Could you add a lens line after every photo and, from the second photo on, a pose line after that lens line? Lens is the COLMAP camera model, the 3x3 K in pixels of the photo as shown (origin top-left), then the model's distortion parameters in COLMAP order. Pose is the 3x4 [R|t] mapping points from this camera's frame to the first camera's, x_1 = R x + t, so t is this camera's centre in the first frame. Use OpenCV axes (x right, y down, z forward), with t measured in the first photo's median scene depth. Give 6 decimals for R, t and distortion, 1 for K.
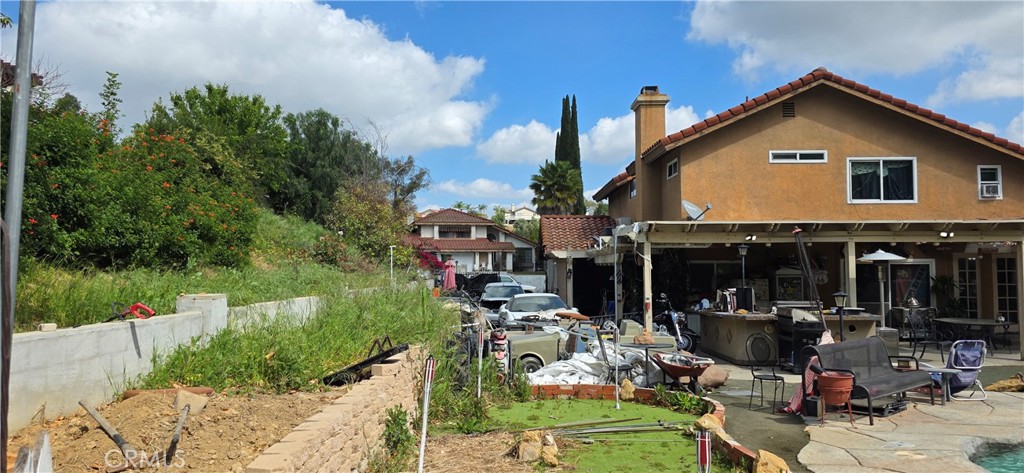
lens RADIAL K [[692.9, 0, 512.0], [0, 692.9, 236.5], [0, 0, 1]] dist [0.092459, -0.121139]
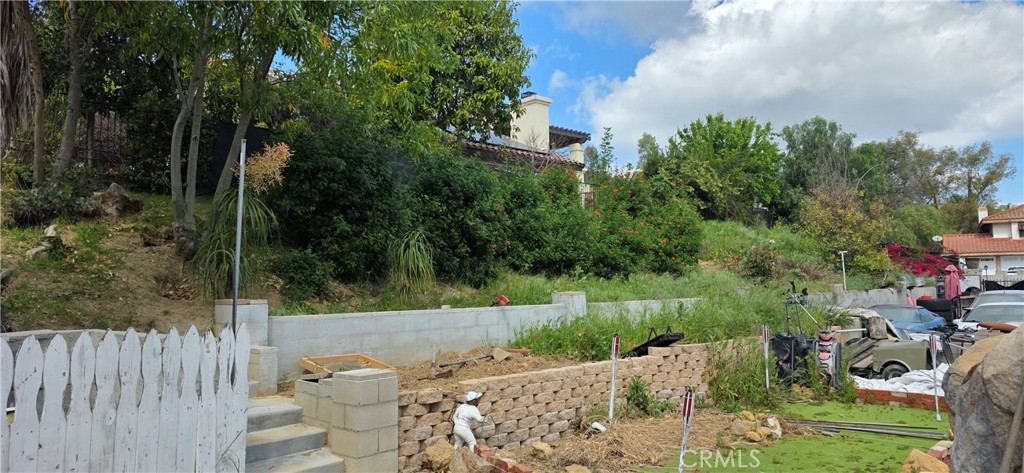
lens RADIAL K [[692.9, 0, 512.0], [0, 692.9, 236.5], [0, 0, 1]] dist [0.092459, -0.121139]
pose [[0.697769, -0.050838, -0.714517, 0.226645], [0.041643, 0.998670, -0.030388, 0.002914], [0.715112, -0.008551, 0.698958, -0.035166]]
